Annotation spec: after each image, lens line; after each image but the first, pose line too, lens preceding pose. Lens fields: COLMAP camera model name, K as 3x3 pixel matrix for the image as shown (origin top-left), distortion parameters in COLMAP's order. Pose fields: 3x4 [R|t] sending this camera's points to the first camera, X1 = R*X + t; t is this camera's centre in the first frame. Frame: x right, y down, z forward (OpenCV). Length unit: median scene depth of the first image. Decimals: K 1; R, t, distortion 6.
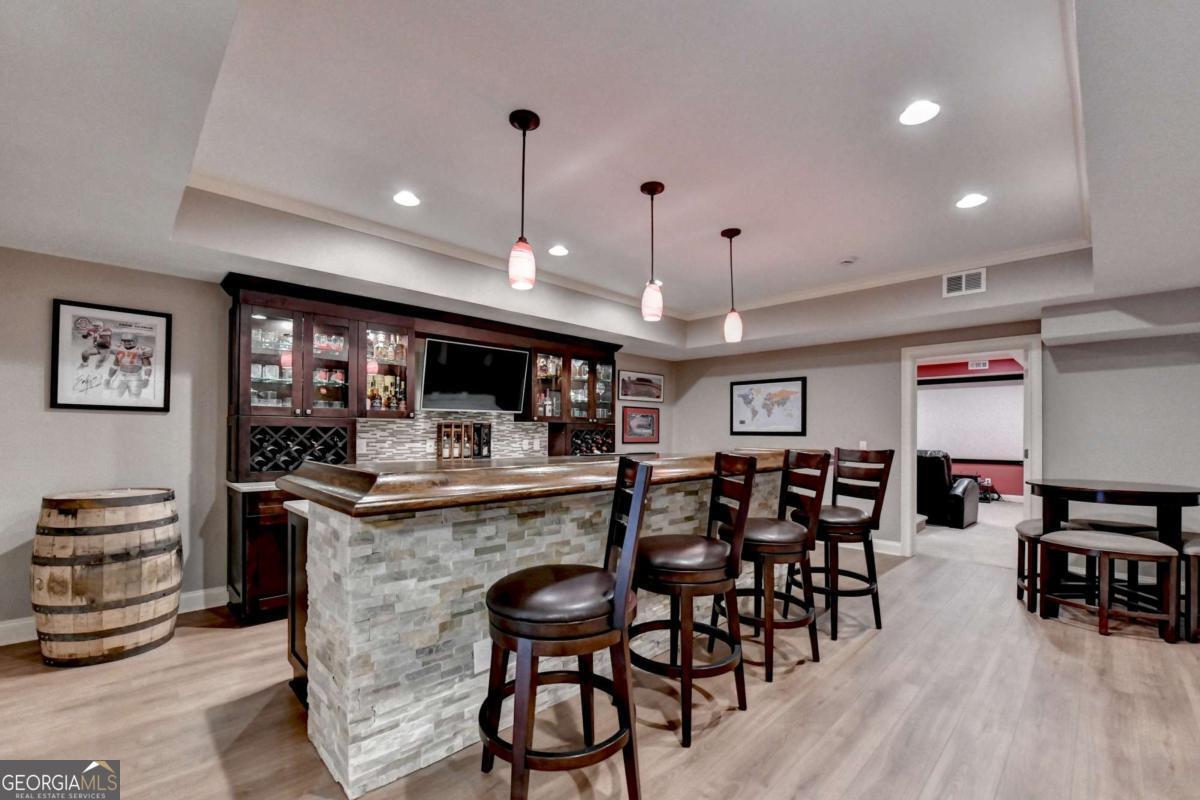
lens RADIAL K [[498.2, 0, 596.3], [0, 498.2, 425.3], [0, 0, 1]] dist [-0.000872, -0.000004]
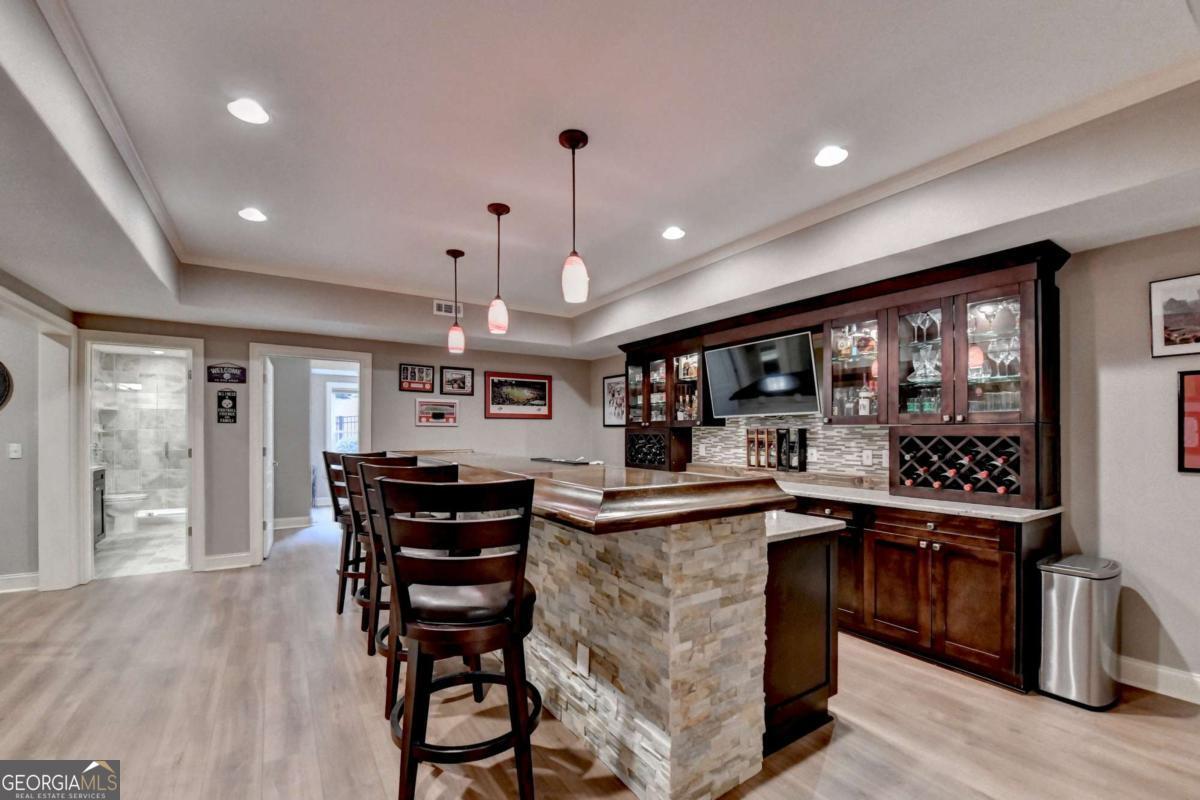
lens RADIAL K [[501.6, 0, 591.3], [0, 501.6, 439.2], [0, 0, 1]] dist [-0.009085, -0.000202]
pose [[-0.199231, -0.004105, -0.979944, 0.617783], [-0.000288, 0.999991, -0.004130, 0.016938], [0.979953, -0.000540, -0.199230, 0.781215]]
